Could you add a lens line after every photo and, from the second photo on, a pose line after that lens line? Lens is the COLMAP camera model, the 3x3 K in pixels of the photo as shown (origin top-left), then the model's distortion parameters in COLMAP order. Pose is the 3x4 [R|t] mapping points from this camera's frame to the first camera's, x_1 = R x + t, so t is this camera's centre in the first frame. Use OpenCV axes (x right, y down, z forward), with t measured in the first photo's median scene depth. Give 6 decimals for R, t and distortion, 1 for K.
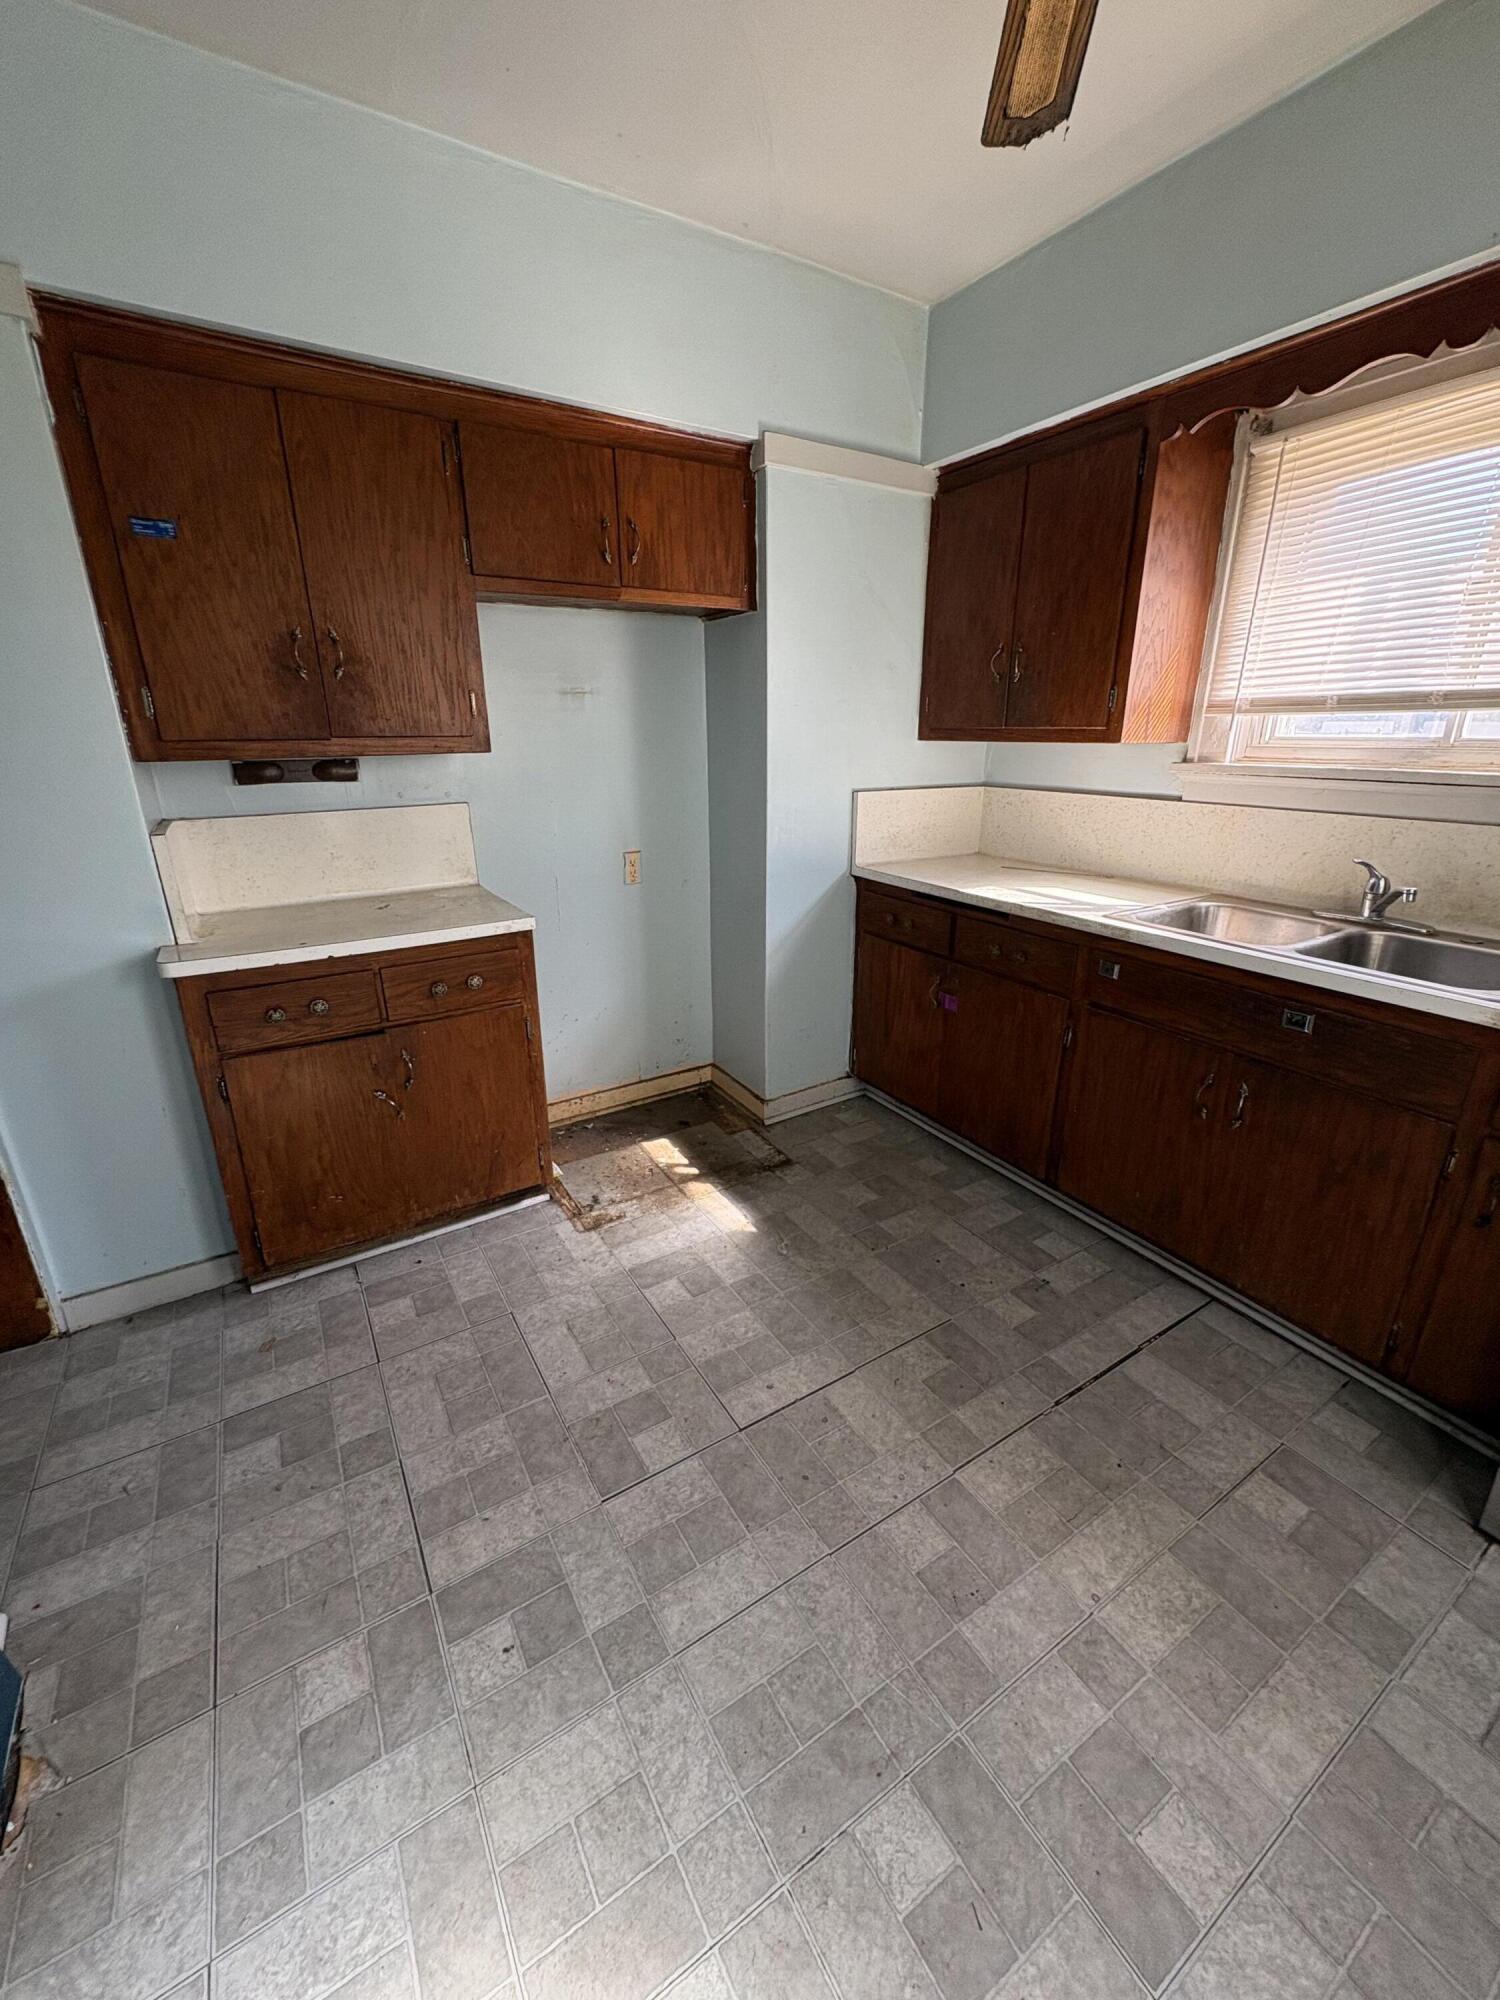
lens RADIAL K [[795.1, 0, 753.6], [0, 795.1, 995.3], [0, 0, 1]] dist [0.000943, 0.000001]
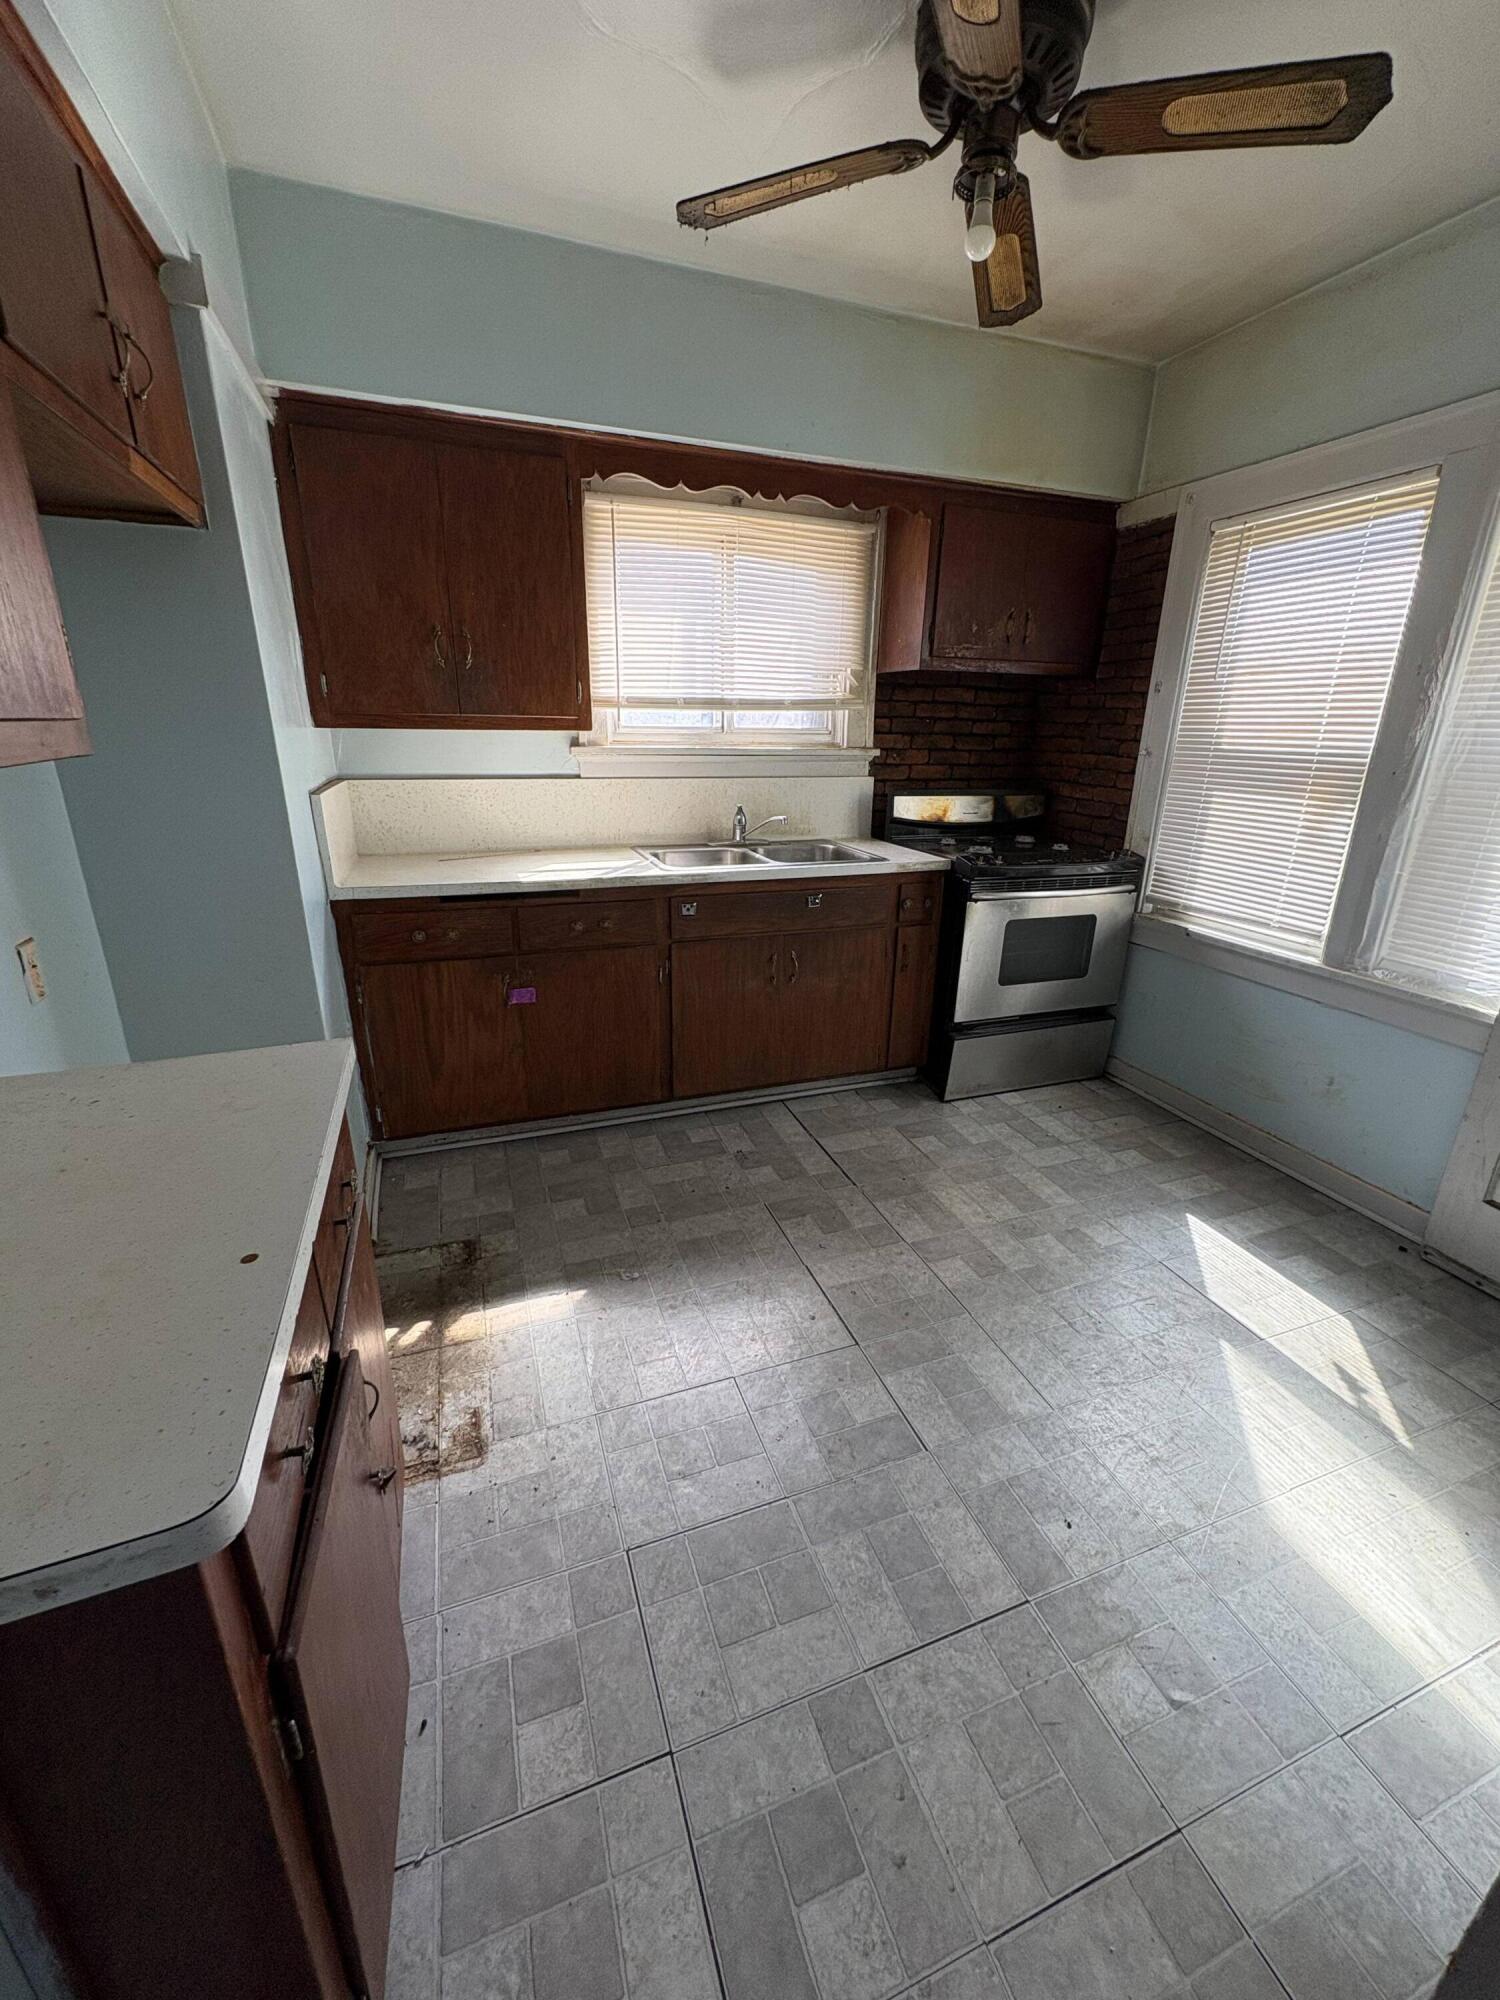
lens RADIAL K [[795.1, 0, 753.6], [0, 795.1, 995.3], [0, 0, 1]] dist [0.000943, 0.000001]
pose [[0.203456, -0.312718, 0.927800, -0.782093], [0.294253, 0.923342, 0.246688, -0.194182], [-0.933821, 0.222818, 0.279877, 0.591267]]
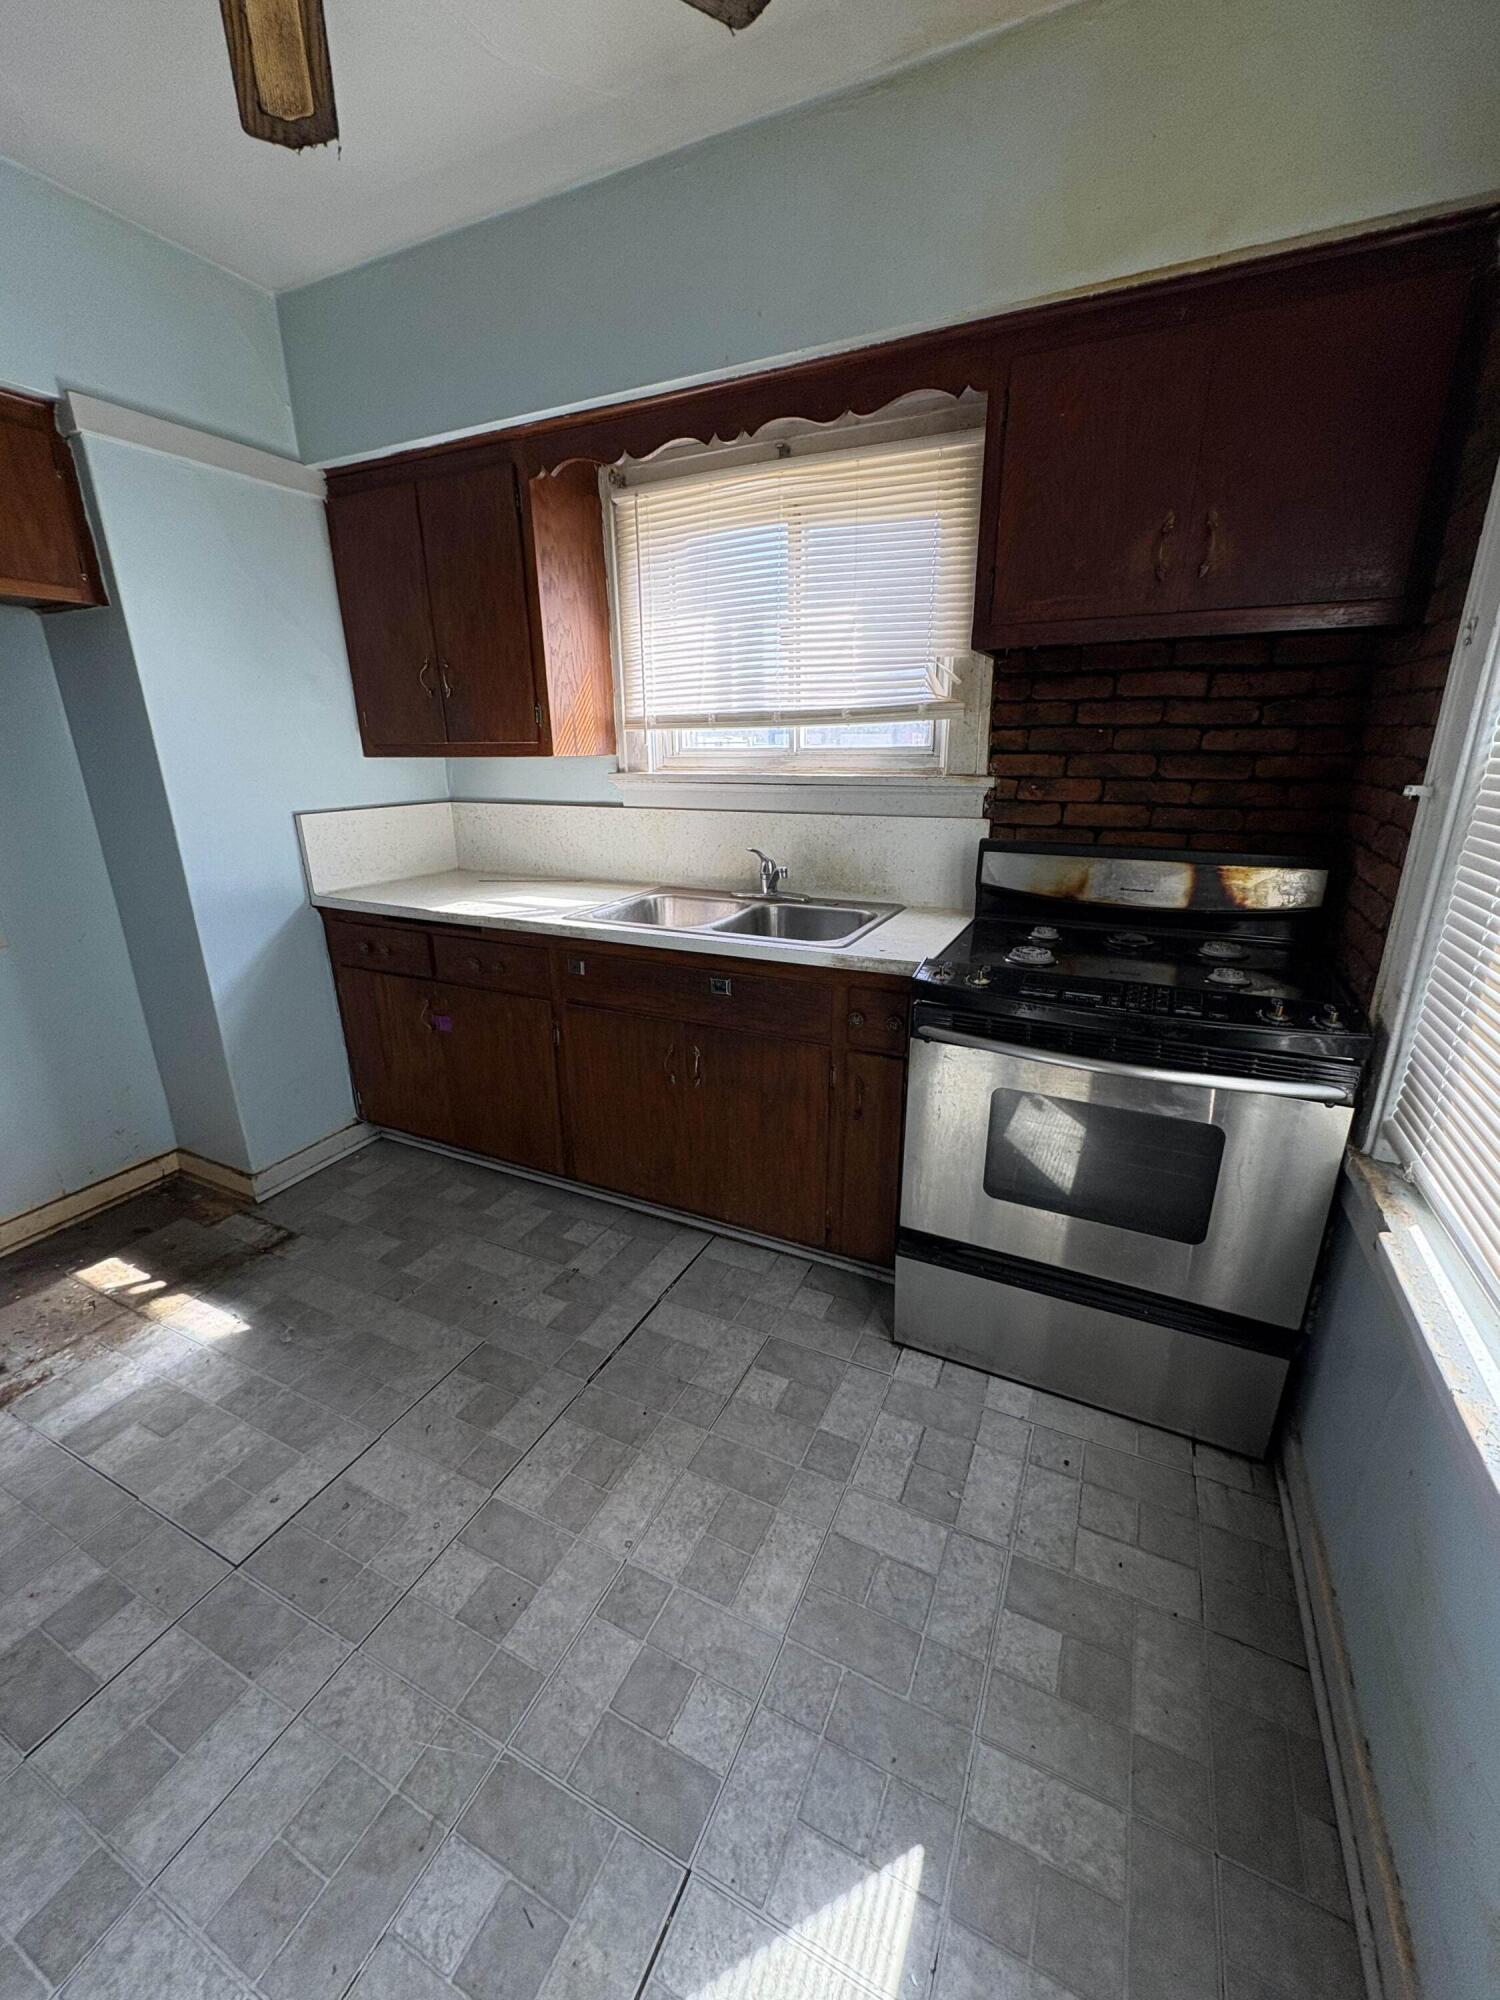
lens RADIAL K [[795.1, 0, 753.6], [0, 795.1, 995.3], [0, 0, 1]] dist [0.000943, 0.000001]
pose [[0.845294, -0.169427, 0.506727, 0.102468], [0.177388, 0.983589, 0.032961, 0.012816], [-0.503996, 0.062026, 0.861476, -0.041416]]
